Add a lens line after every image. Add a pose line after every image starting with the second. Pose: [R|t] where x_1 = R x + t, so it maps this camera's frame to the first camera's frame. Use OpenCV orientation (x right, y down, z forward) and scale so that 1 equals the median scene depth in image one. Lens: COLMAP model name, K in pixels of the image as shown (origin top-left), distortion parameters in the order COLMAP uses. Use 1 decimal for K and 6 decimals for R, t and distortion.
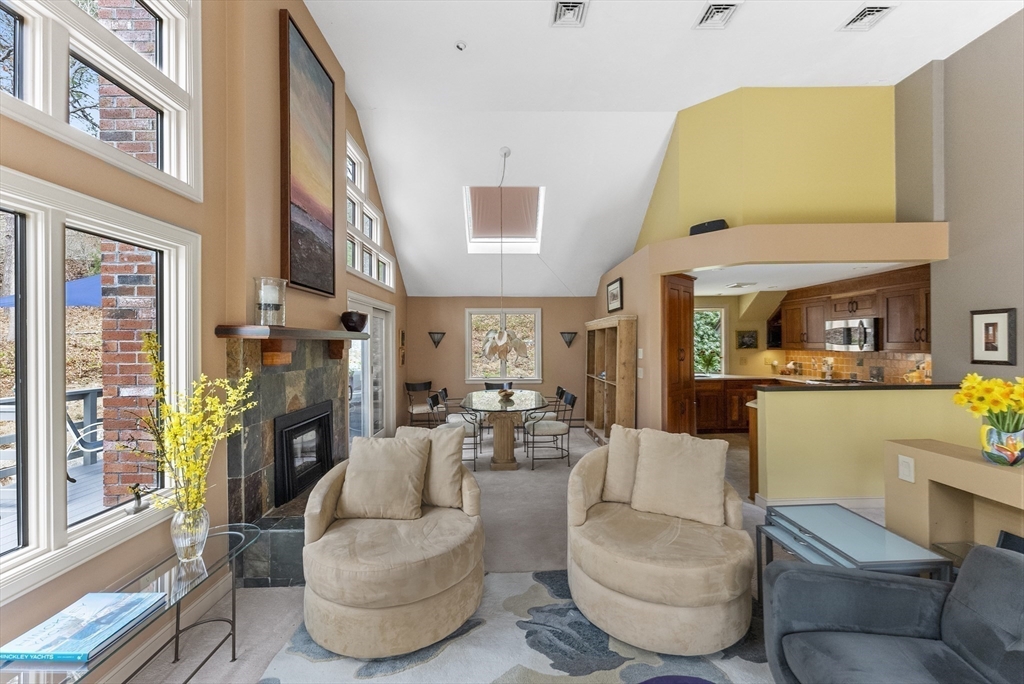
lens RADIAL K [[414.3, 0, 510.8], [0, 414.3, 340.3], [0, 0, 1]] dist [0.001827, 0.000045]
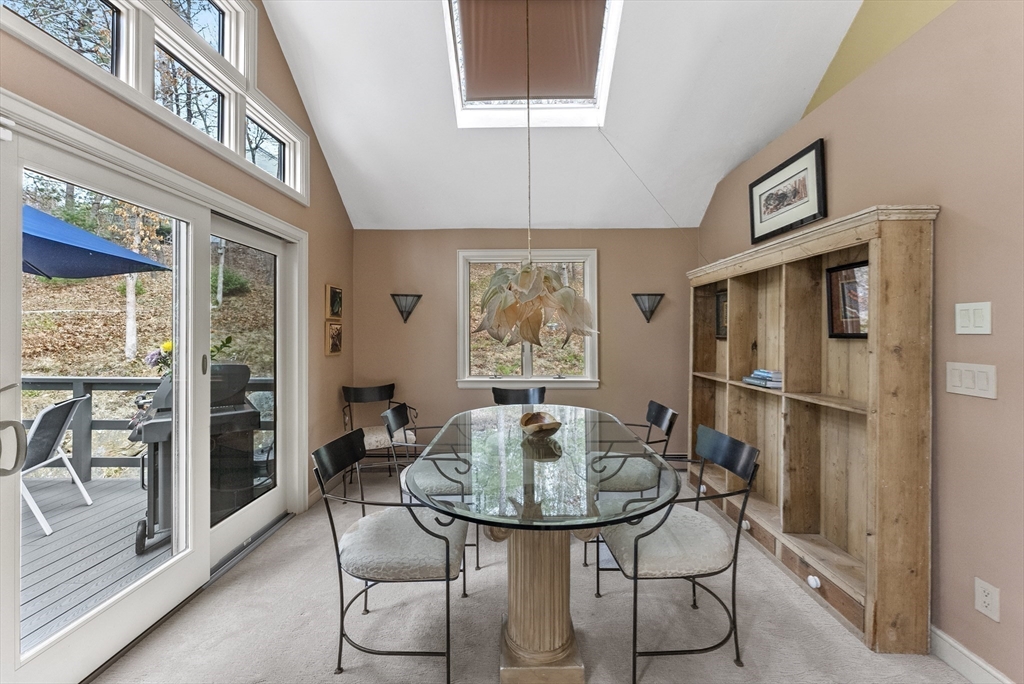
lens RADIAL K [[414.3, 0, 510.8], [0, 414.3, 340.3], [0, 0, 1]] dist [0.001827, 0.000045]
pose [[0.999139, 0.001943, -0.041450, -0.018787], [-0.000916, 0.999692, 0.024780, 0.030653], [0.041486, -0.024721, 0.998833, 0.495125]]
